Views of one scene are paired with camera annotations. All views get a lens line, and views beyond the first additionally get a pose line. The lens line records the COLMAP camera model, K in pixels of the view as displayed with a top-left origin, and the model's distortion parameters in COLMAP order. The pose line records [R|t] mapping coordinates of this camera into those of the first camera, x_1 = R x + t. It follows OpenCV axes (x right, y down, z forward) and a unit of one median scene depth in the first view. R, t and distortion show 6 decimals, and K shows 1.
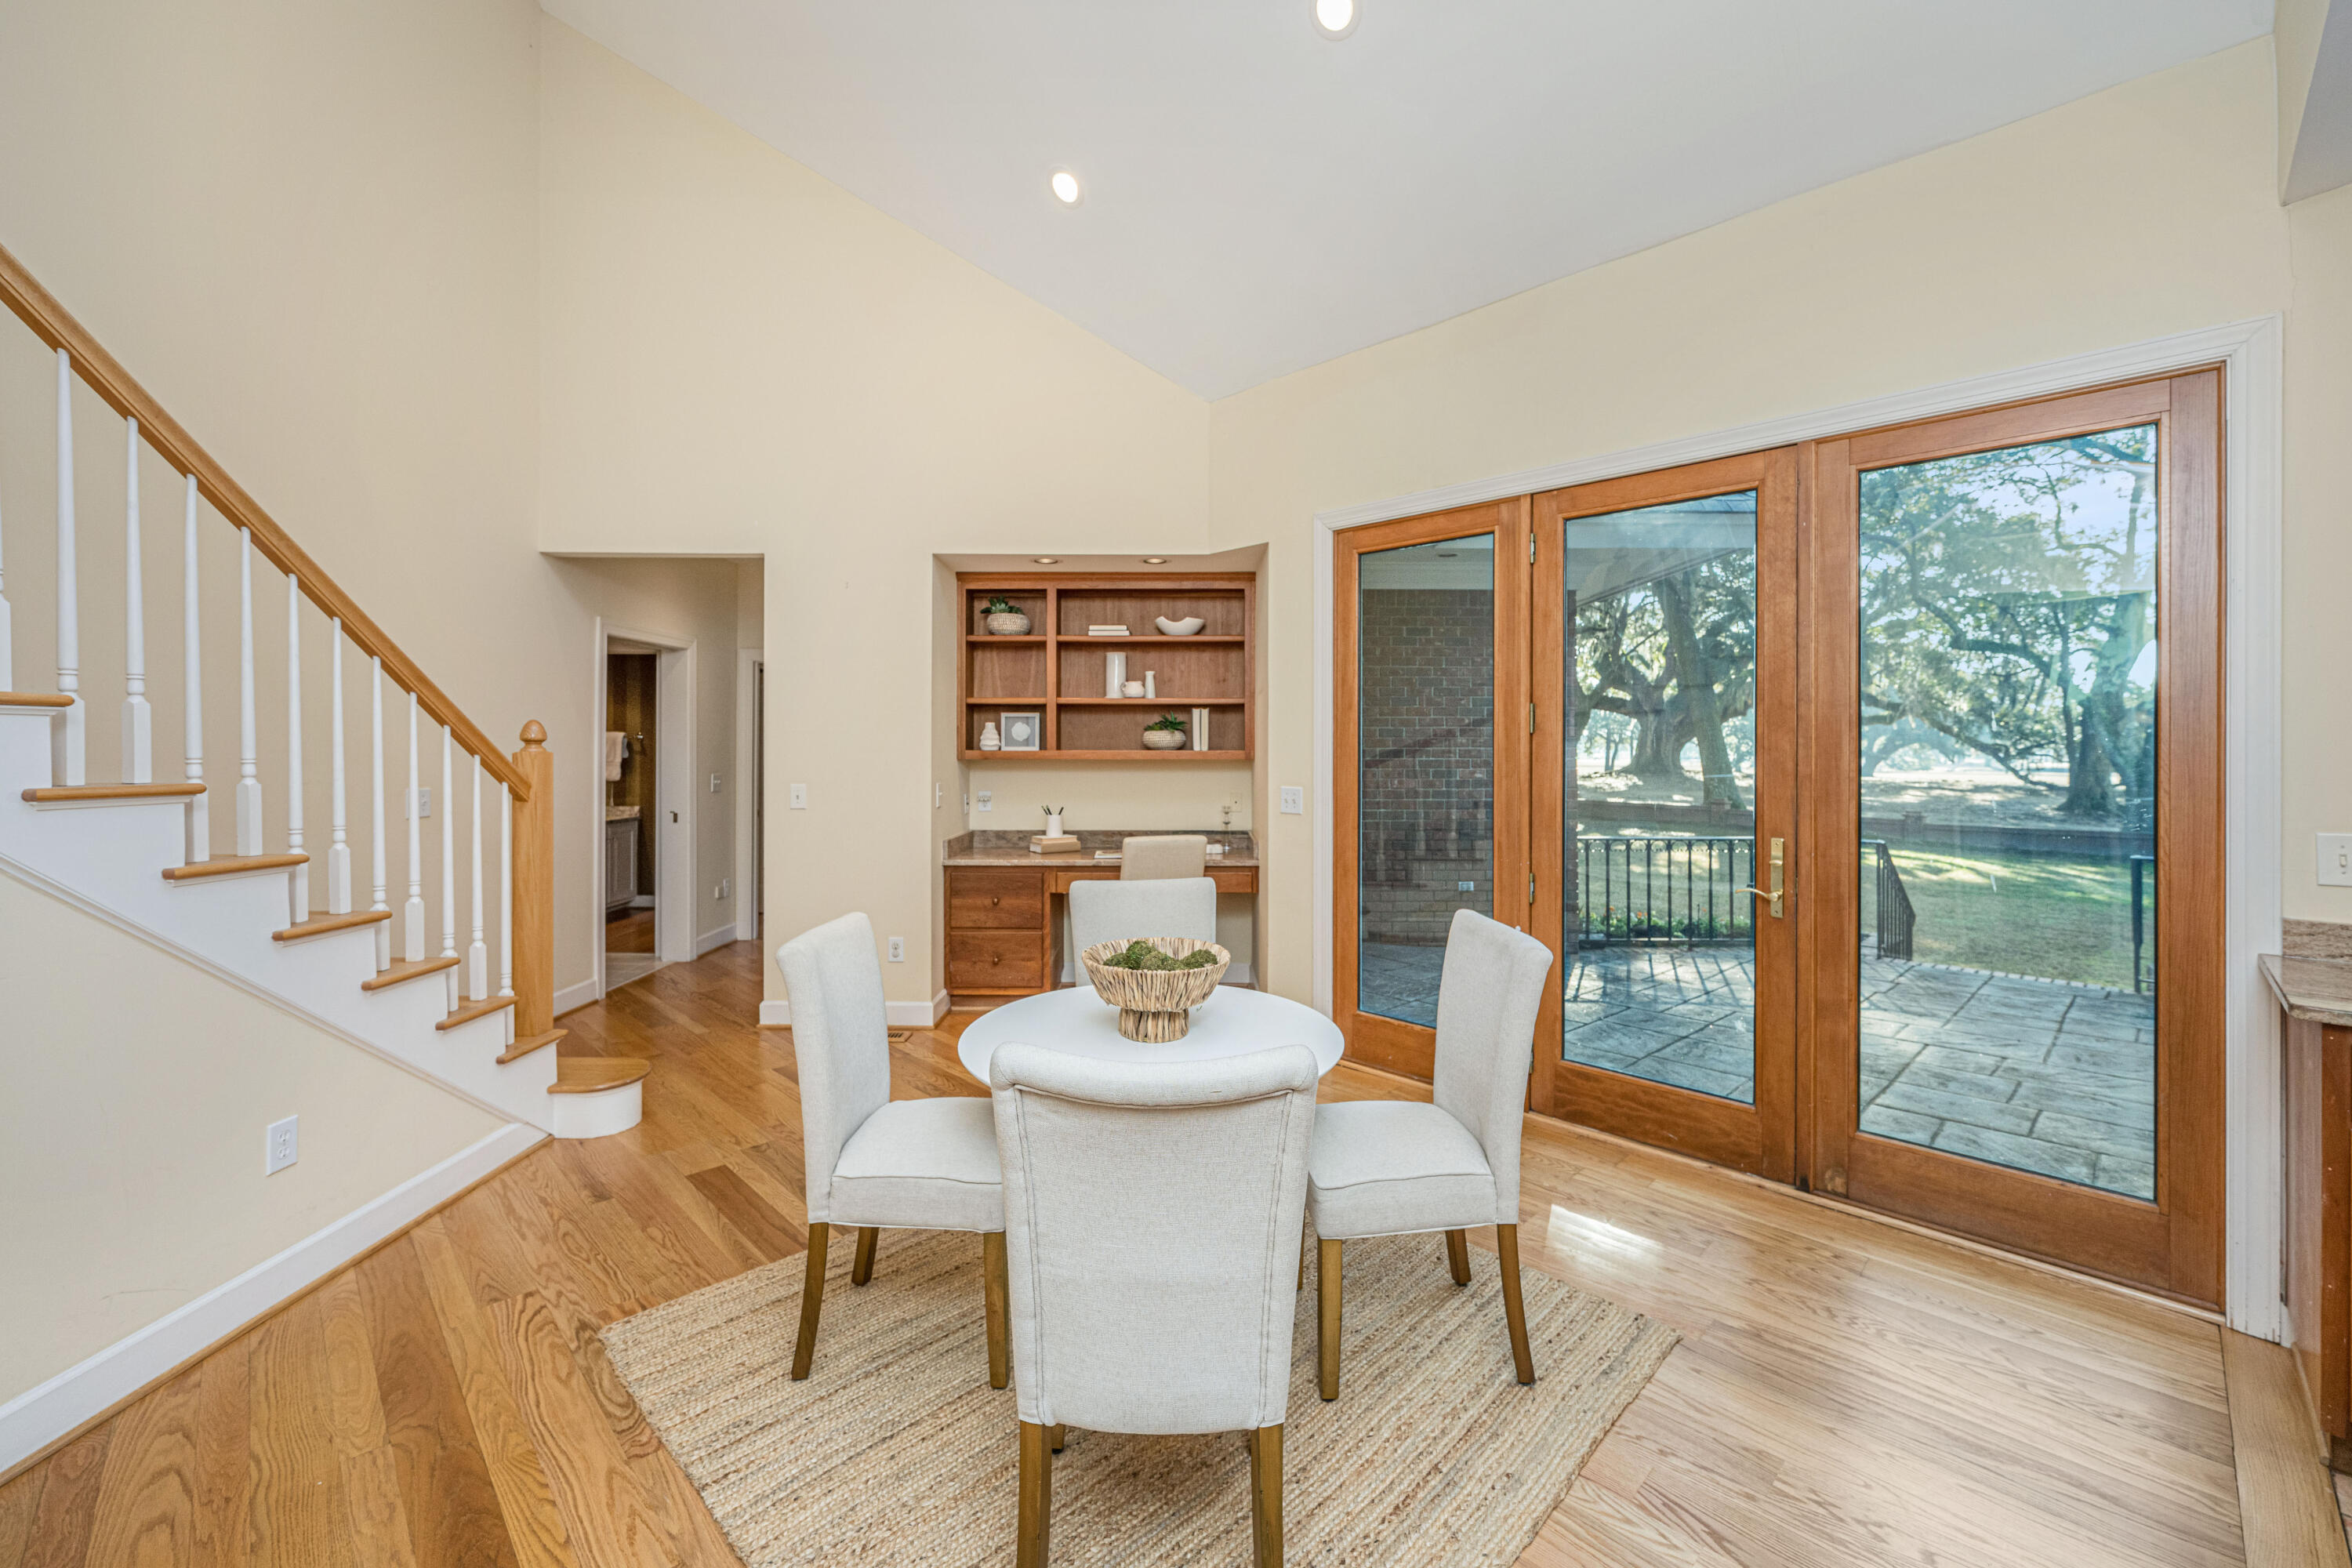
lens RADIAL K [[985.4, 0, 1173.6], [0, 985.4, 753.0], [0, 0, 1]] dist [0.013622, 0.000001]
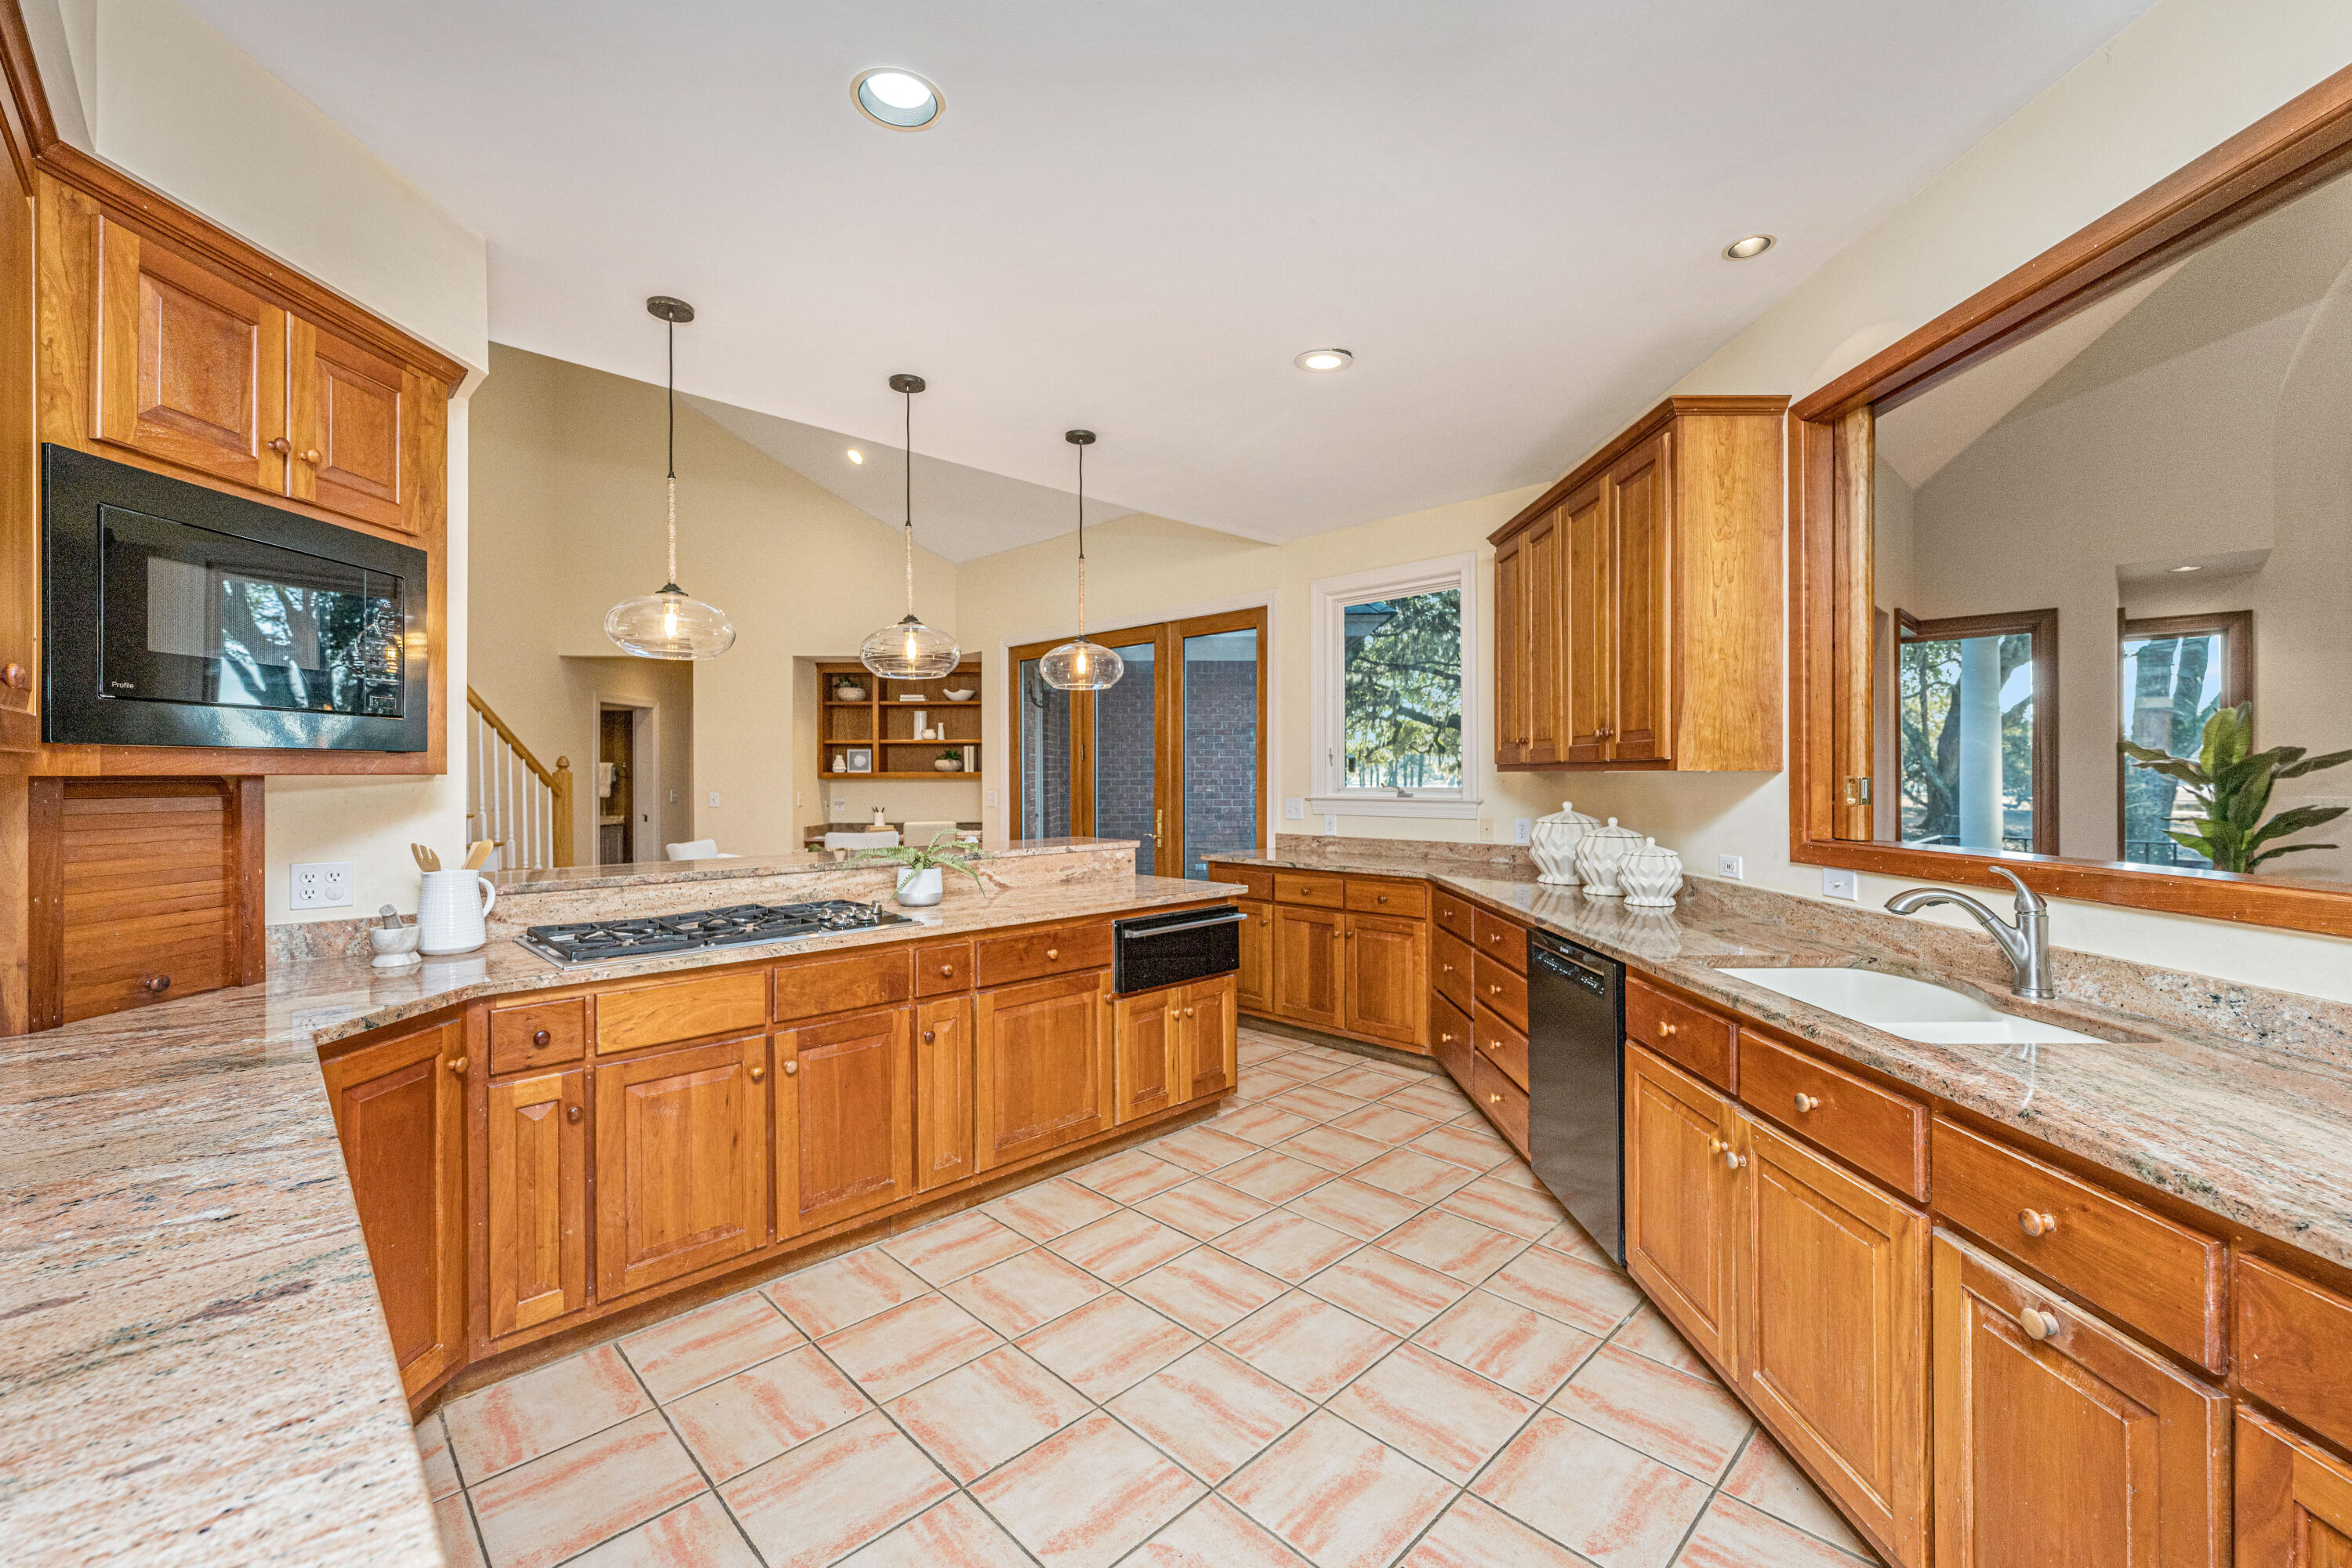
lens RADIAL K [[967.6, 0, 1180.6], [0, 967.6, 779.1], [0, 0, 1]] dist [-0.002468, 0.000155]
pose [[0.999766, -0.004210, 0.021212, 0.337657], [0.004271, 0.999987, -0.002842, 0.015032], [-0.021200, 0.002932, 0.999771, -0.593310]]
